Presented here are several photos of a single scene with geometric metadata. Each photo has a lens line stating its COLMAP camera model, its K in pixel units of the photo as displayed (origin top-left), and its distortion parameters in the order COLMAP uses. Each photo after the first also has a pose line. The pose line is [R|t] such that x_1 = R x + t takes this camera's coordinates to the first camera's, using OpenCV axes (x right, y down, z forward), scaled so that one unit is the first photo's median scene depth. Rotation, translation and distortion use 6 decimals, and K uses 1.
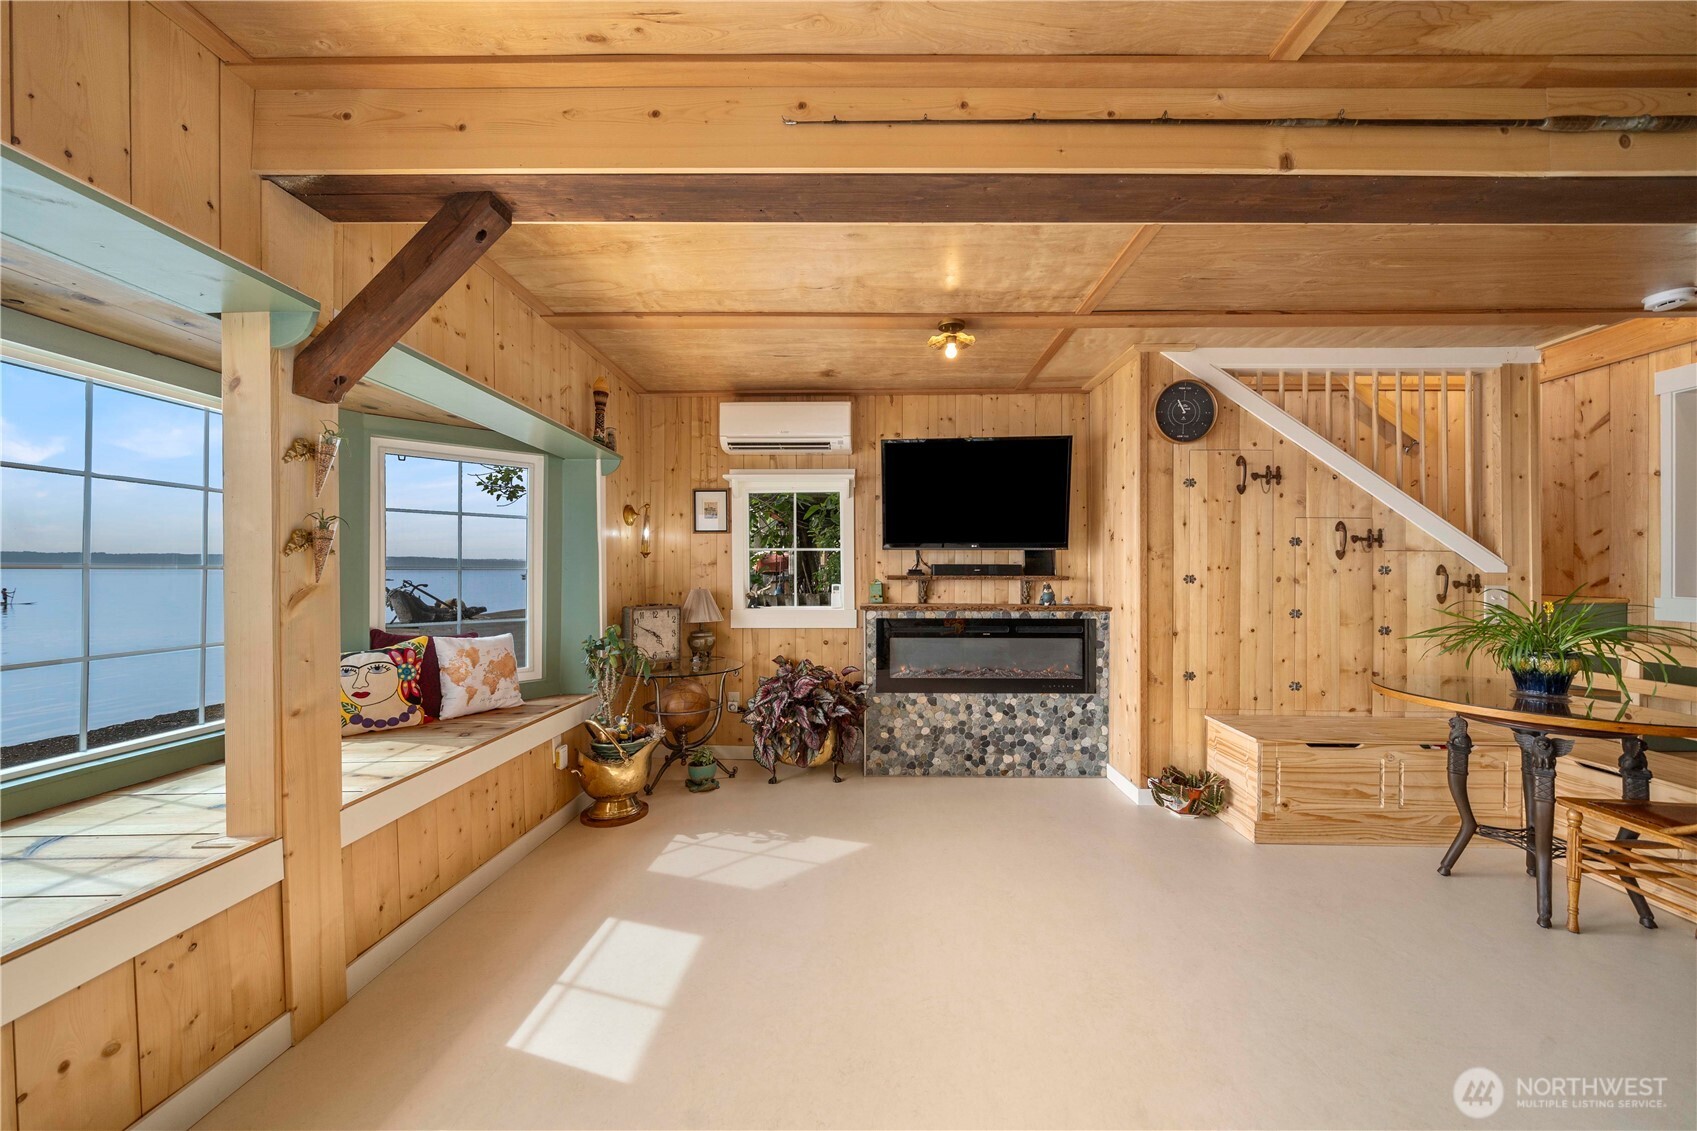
lens RADIAL K [[594.4, 0, 888.1], [0, 594.4, 566.0], [0, 0, 1]] dist [-0.001654, 0.000066]
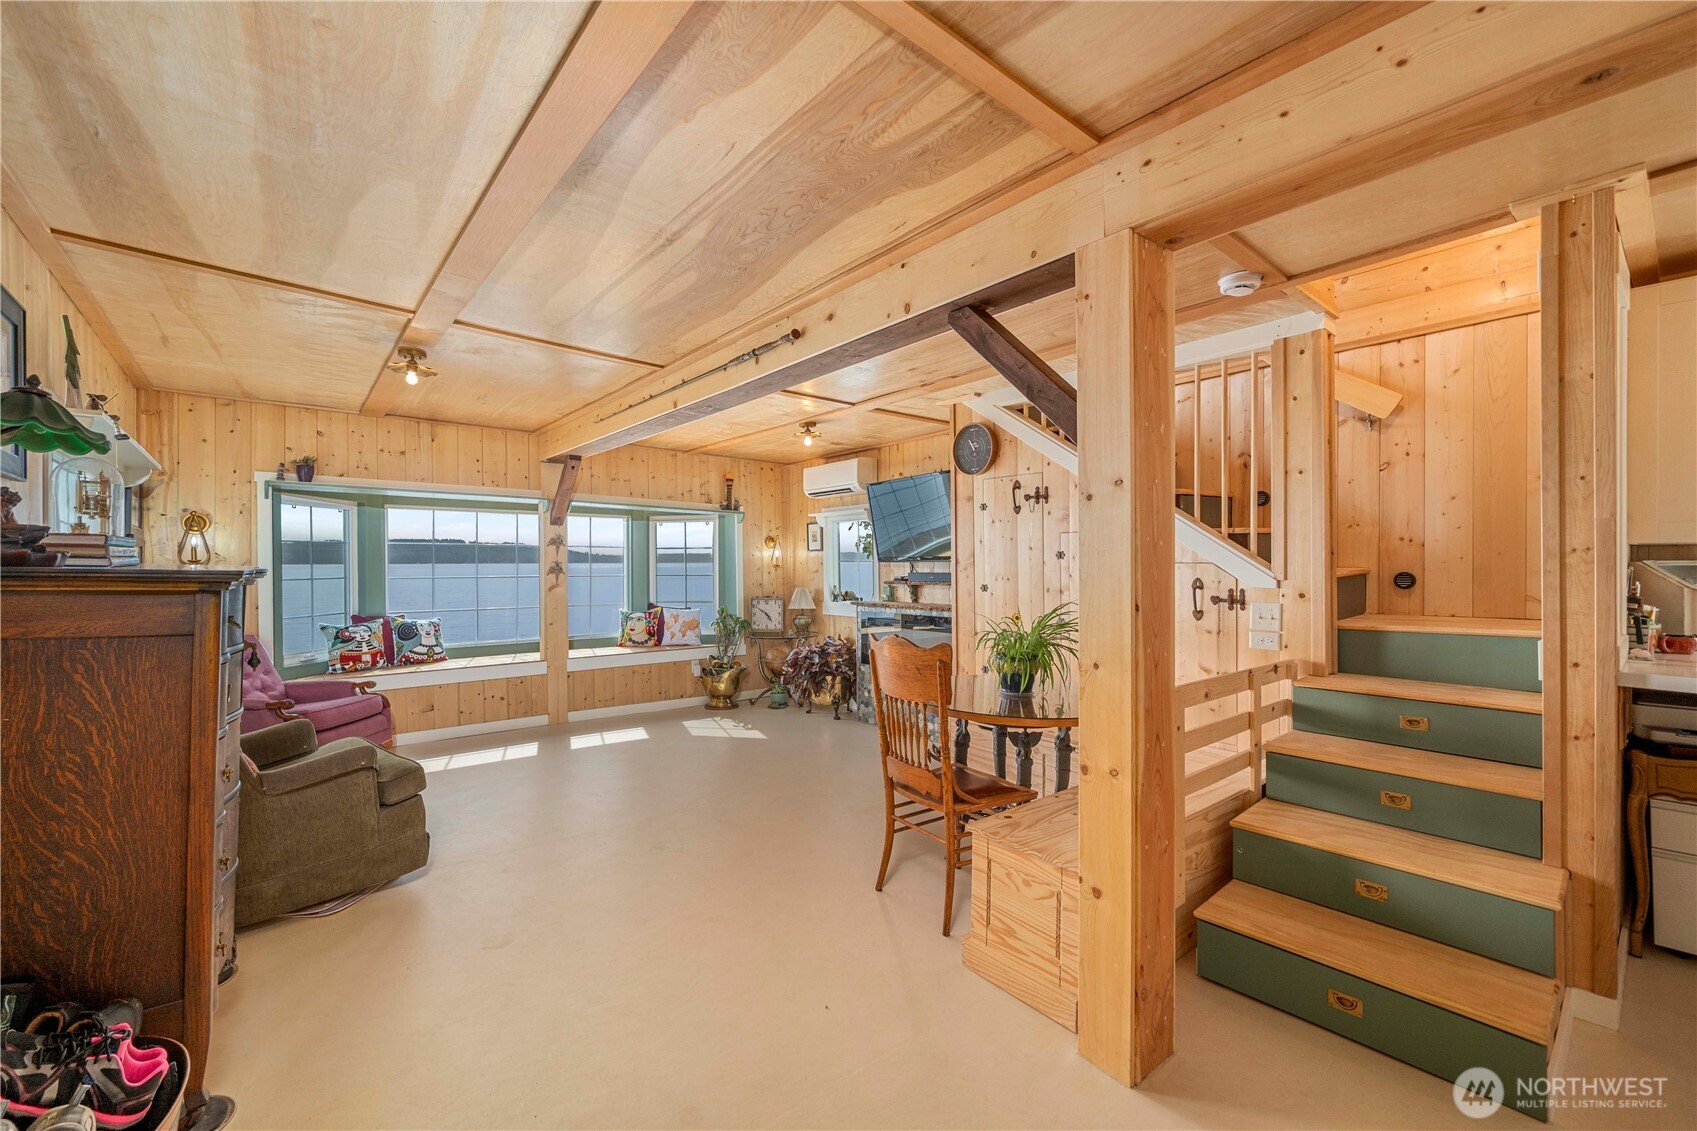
lens RADIAL K [[685.3, 0, 856.9], [0, 685.3, 563.3], [0, 0, 1]] dist [-0.000262, 0.000665]
pose [[0.656914, -0.006825, -0.753934, 1.380701], [0.010724, 0.999942, 0.000292, -0.030813], [0.753889, -0.008277, 0.656950, -0.091801]]
